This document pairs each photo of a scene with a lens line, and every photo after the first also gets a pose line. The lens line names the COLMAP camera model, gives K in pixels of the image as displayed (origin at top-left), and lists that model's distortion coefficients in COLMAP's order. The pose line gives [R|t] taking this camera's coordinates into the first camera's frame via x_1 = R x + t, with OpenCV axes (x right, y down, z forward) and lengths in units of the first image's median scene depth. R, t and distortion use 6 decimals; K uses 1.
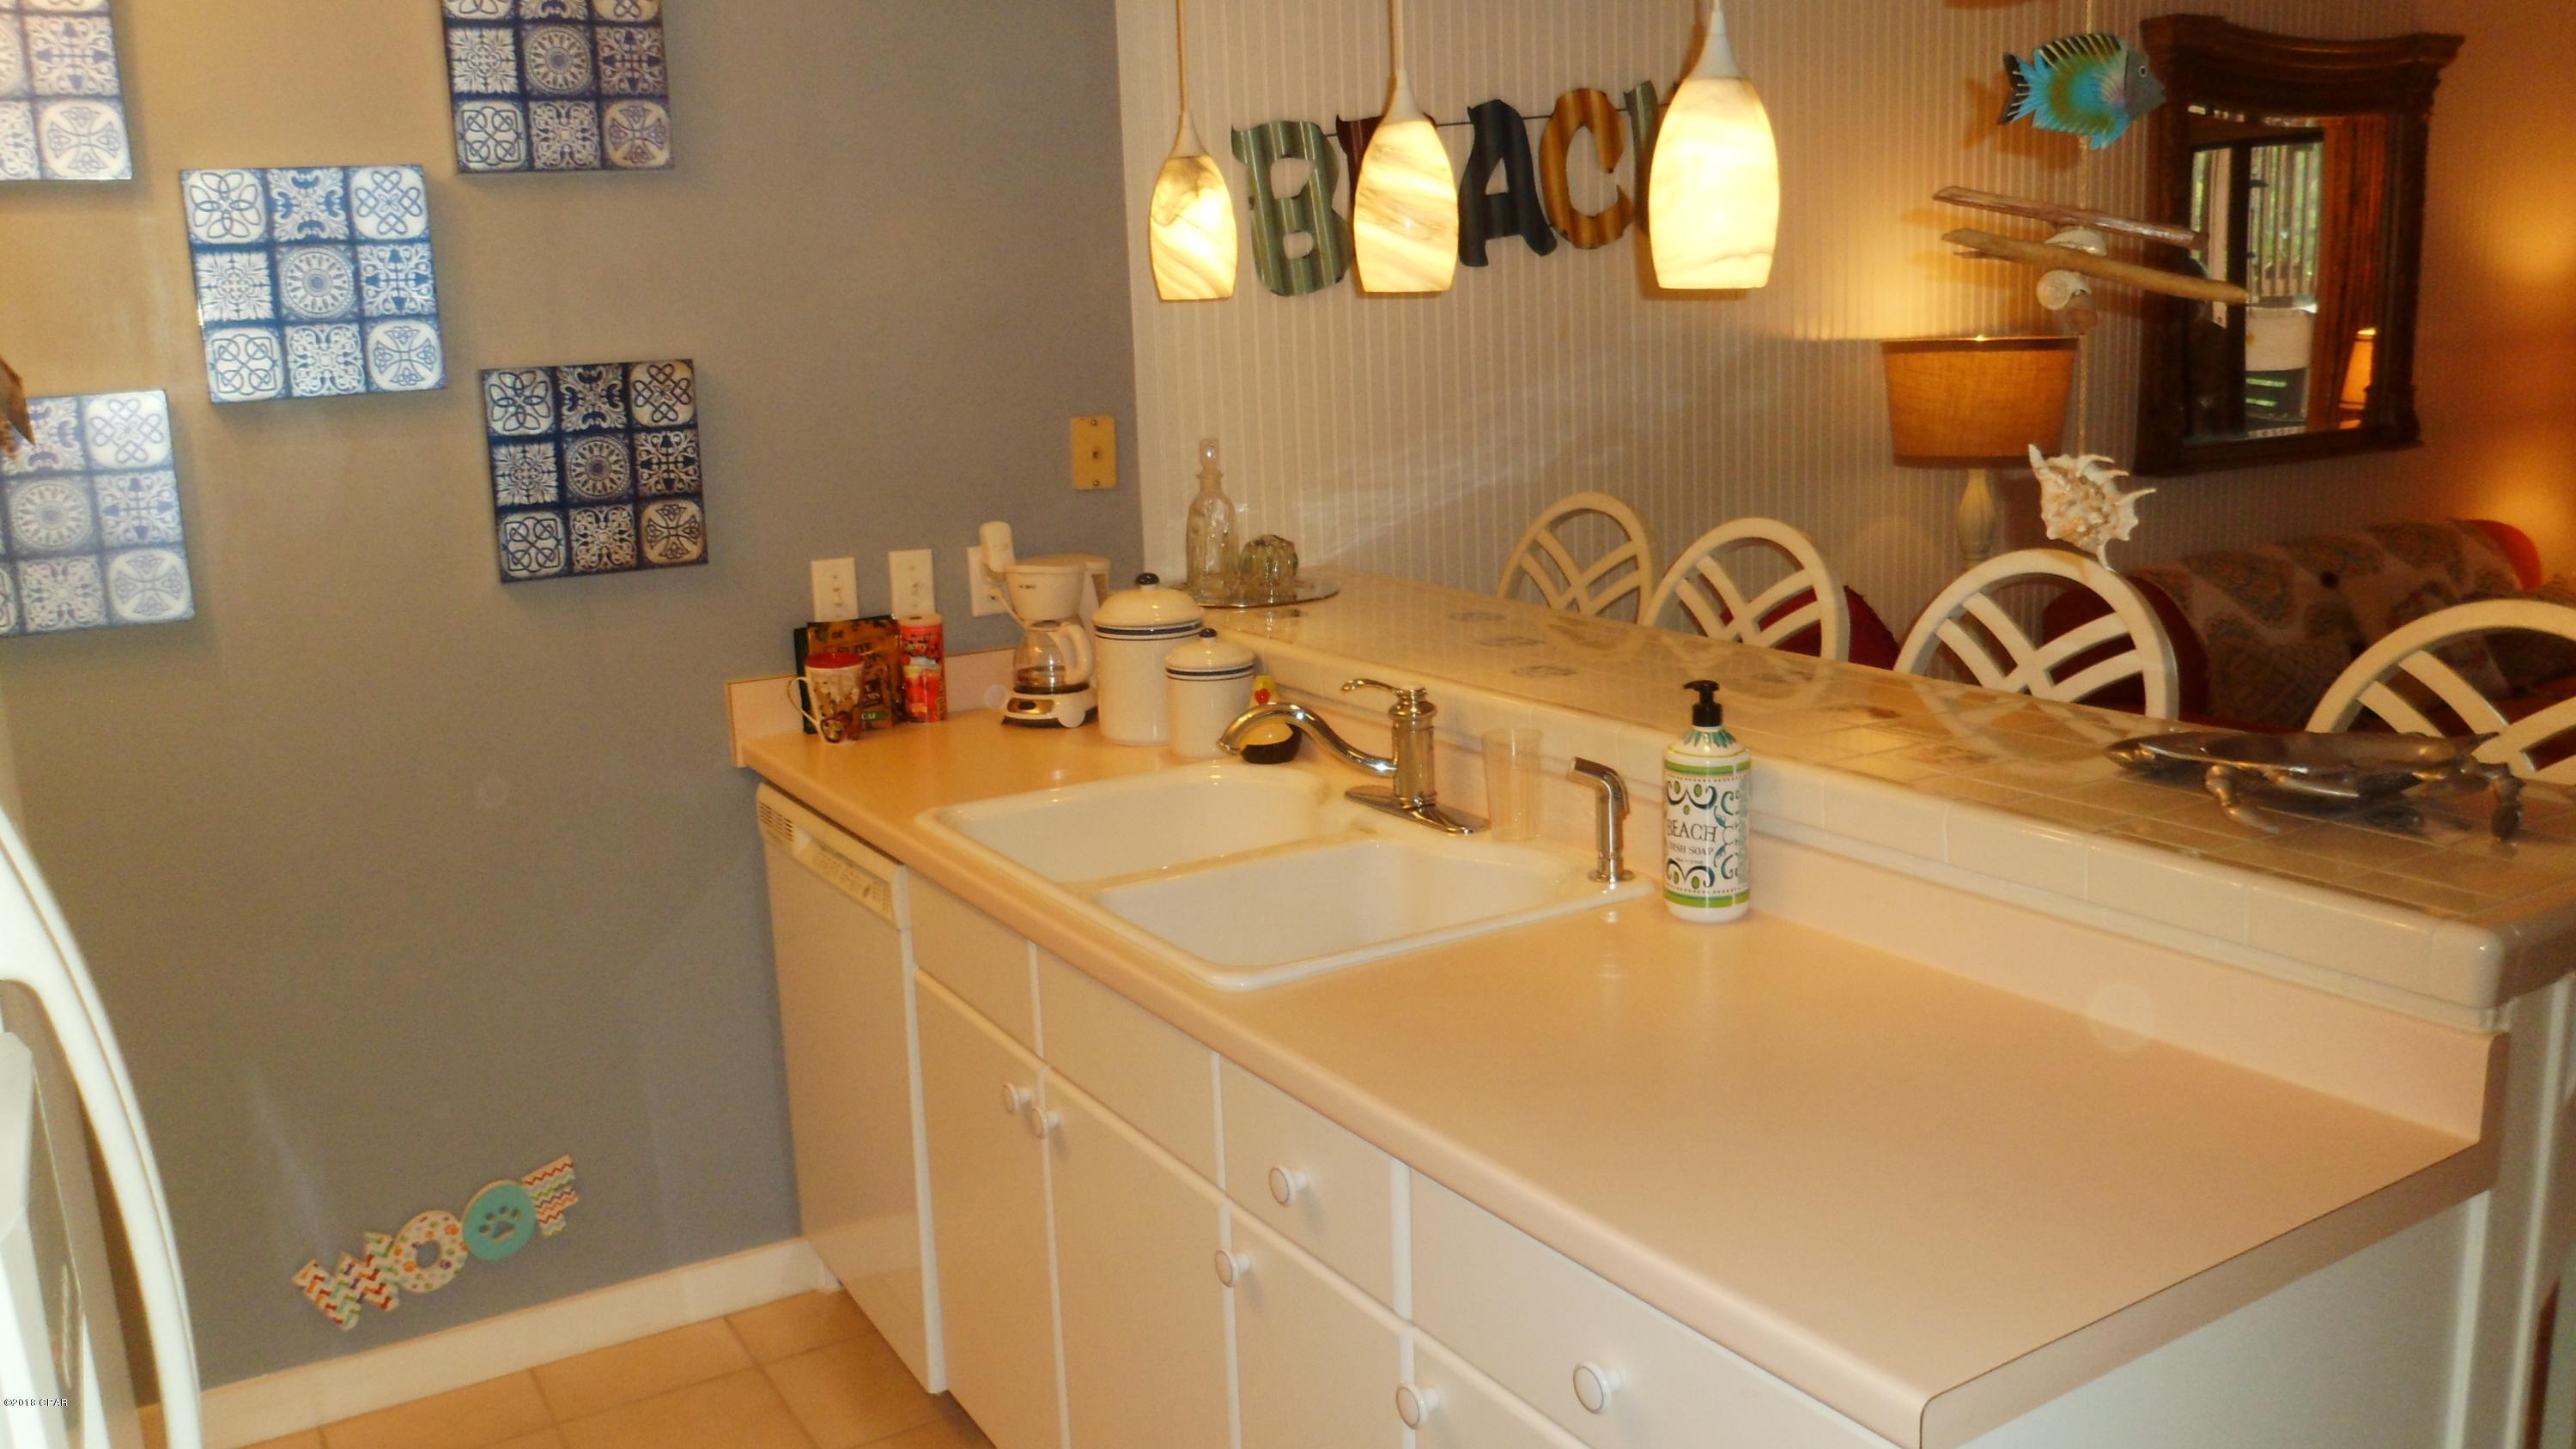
lens RADIAL K [[2016.5, 0, 1292.3], [0, 2016.5, 698.0], [0, 0, 1]] dist [-0.086293, 0.058322]
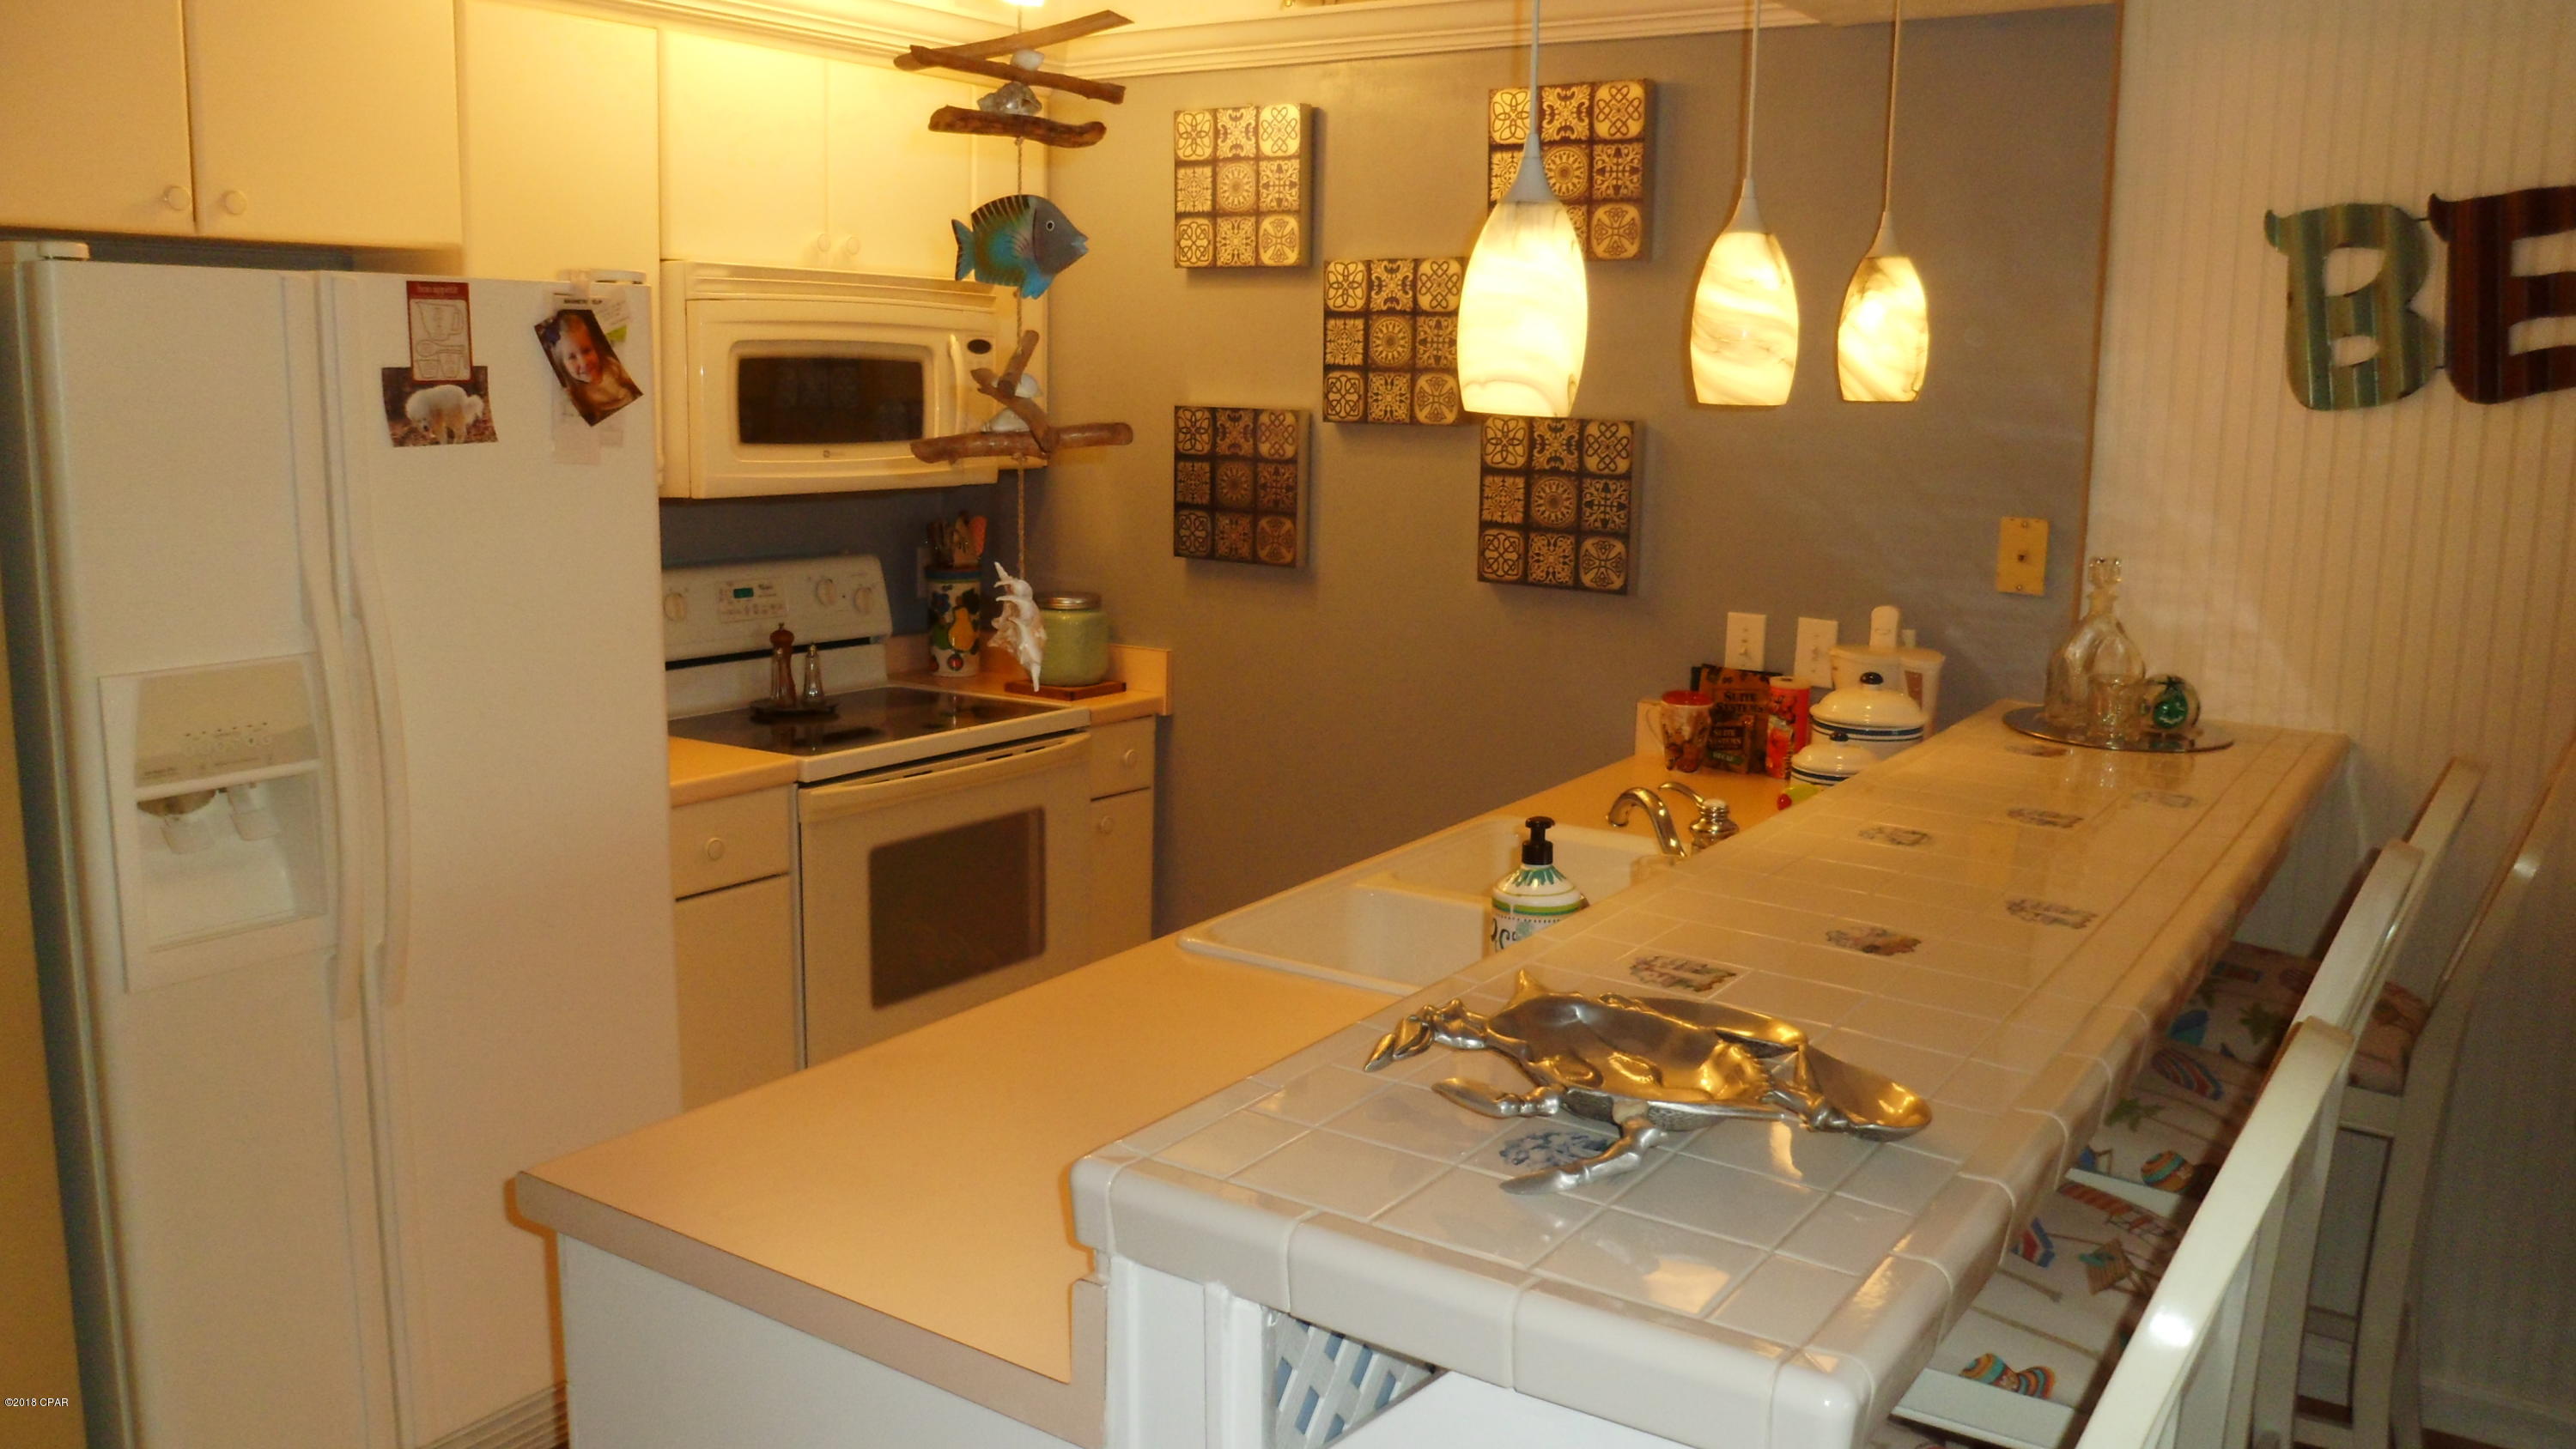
lens RADIAL K [[2016.5, 0, 1292.3], [0, 2016.5, 698.0], [0, 0, 1]] dist [-0.086293, 0.058322]
pose [[0.416561, 0.192379, -0.888520, 0.691568], [-0.213500, 0.970721, 0.110082, -0.097910], [0.883683, 0.143843, 0.445437, 0.316947]]
